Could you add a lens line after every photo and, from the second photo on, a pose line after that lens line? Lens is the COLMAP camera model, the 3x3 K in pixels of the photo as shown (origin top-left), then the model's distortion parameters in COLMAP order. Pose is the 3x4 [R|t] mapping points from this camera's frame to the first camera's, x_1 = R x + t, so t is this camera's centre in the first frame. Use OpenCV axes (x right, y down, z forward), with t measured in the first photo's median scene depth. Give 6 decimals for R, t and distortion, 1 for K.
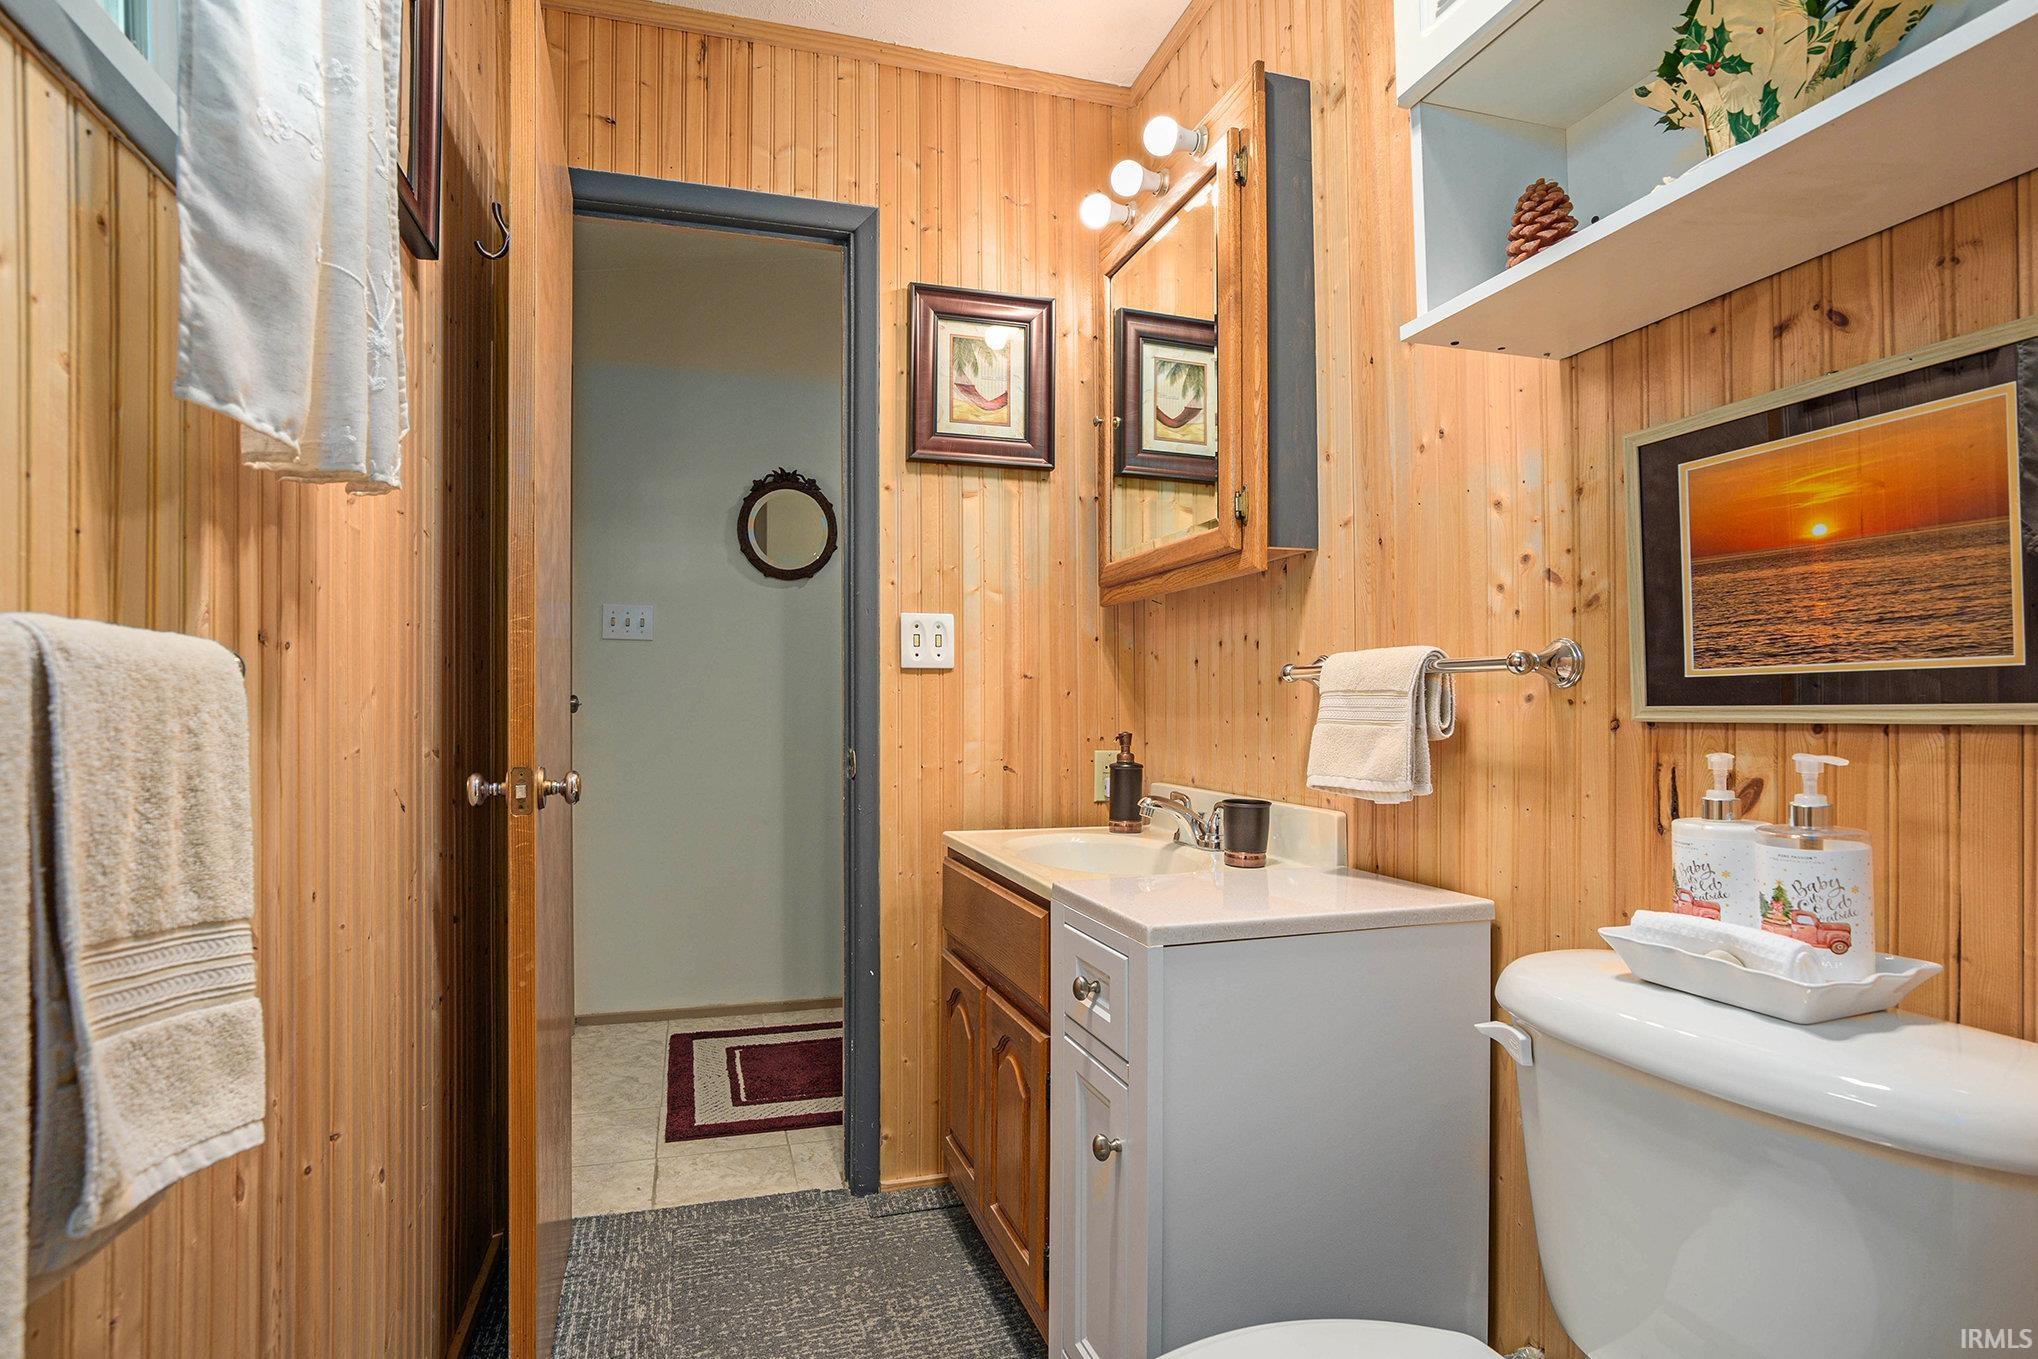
lens RADIAL K [[960.7, 0, 1034.0], [0, 960.7, 720.1], [0, 0, 1]] dist [-0.056384, 0.022558]
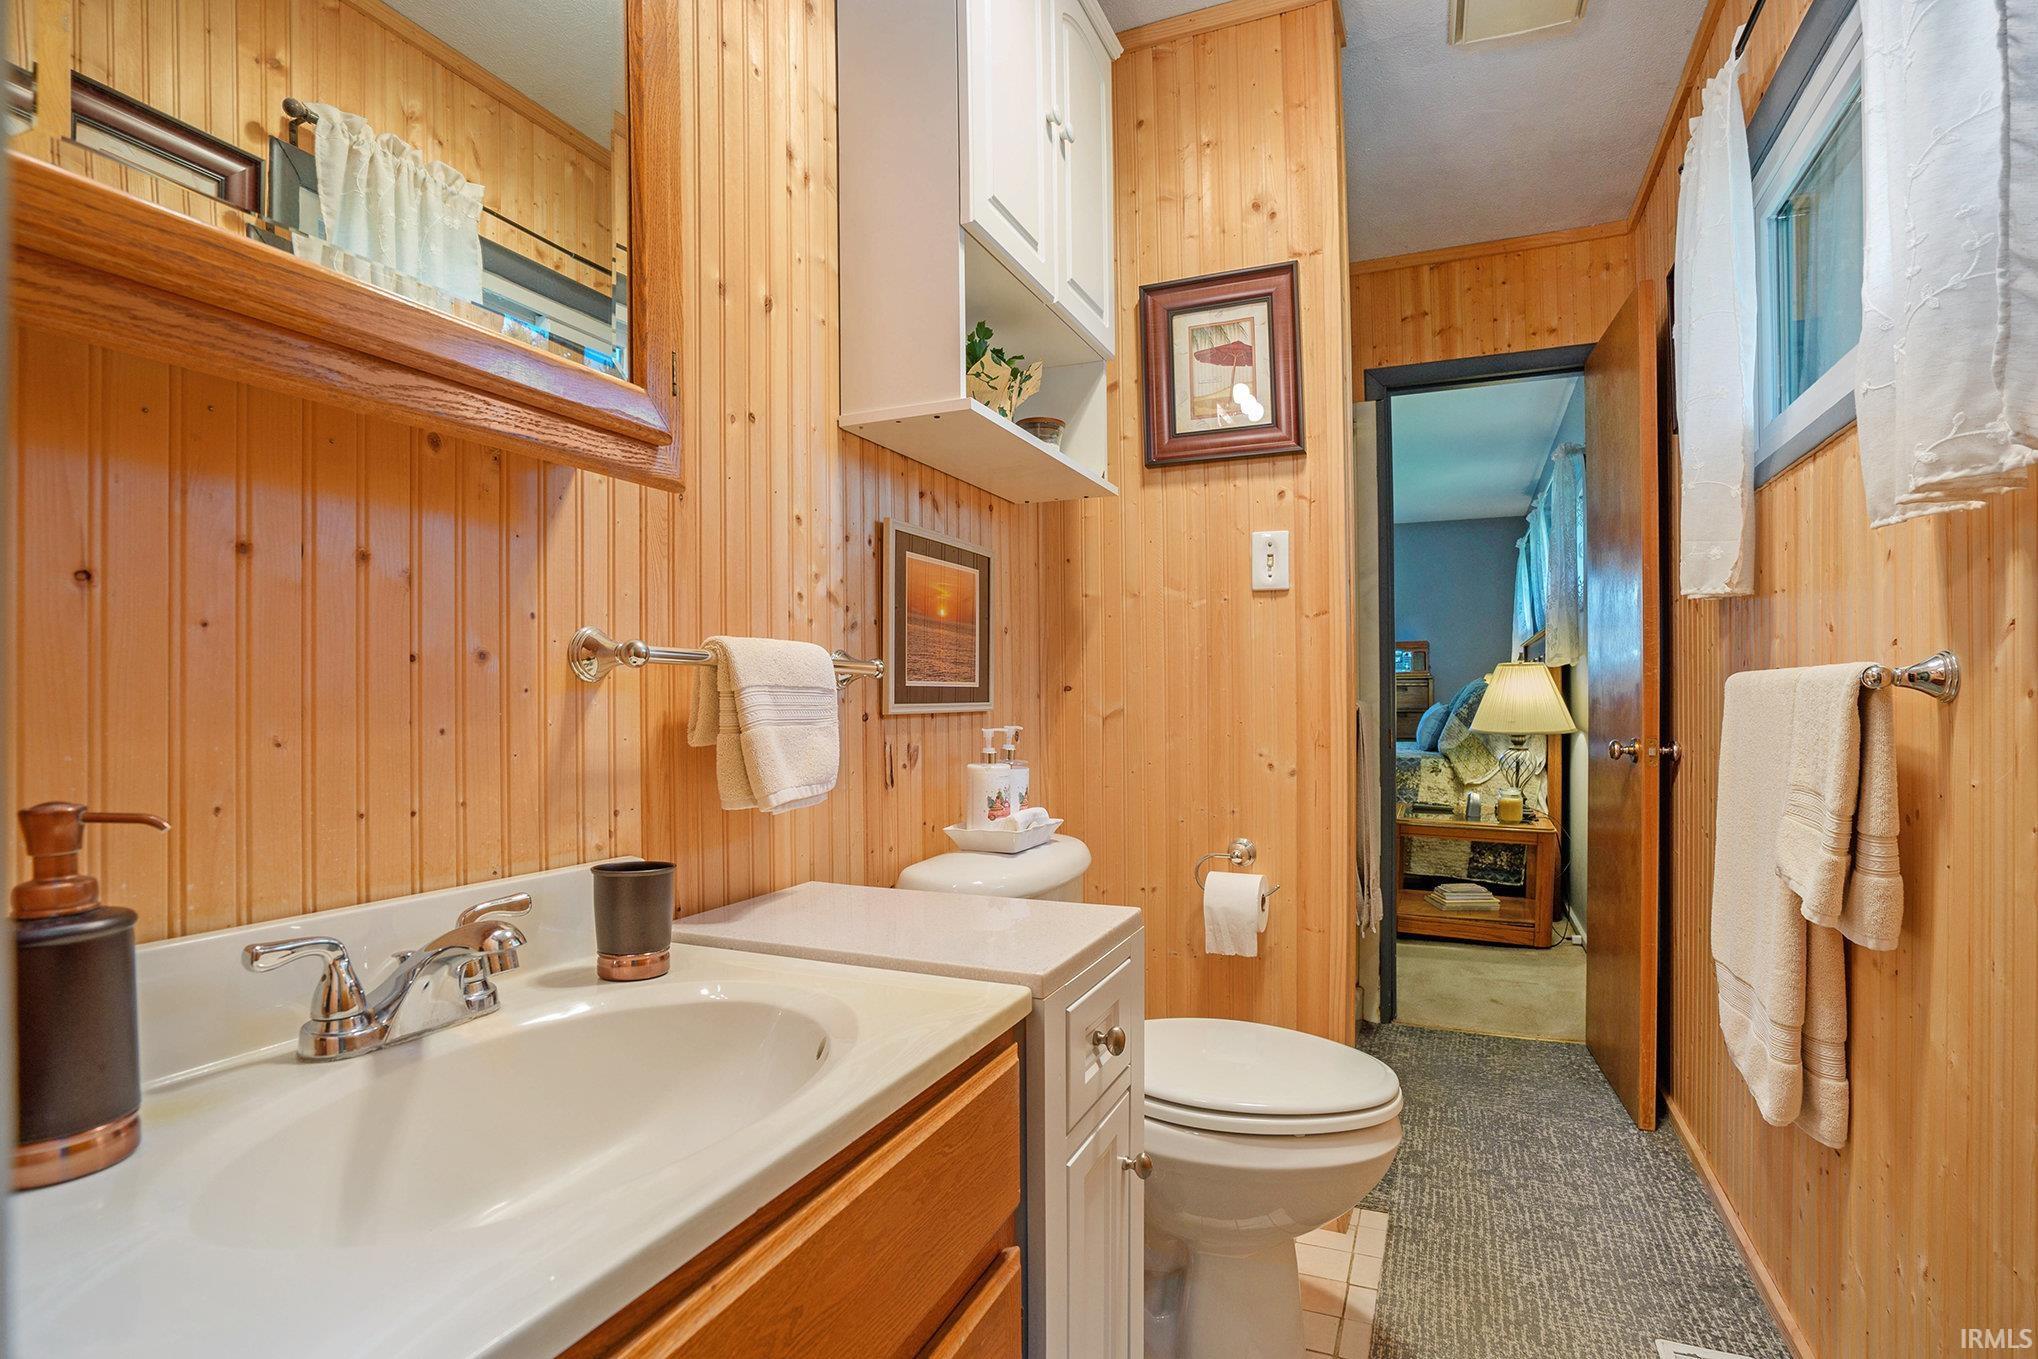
lens RADIAL K [[960.7, 0, 1034.0], [0, 960.7, 720.1], [0, 0, 1]] dist [-0.056384, 0.022558]
pose [[-0.724361, -0.013317, 0.689292, -0.531093], [0.008813, 0.999553, 0.028573, -0.029064], [-0.689365, 0.026772, -0.723920, 1.846178]]
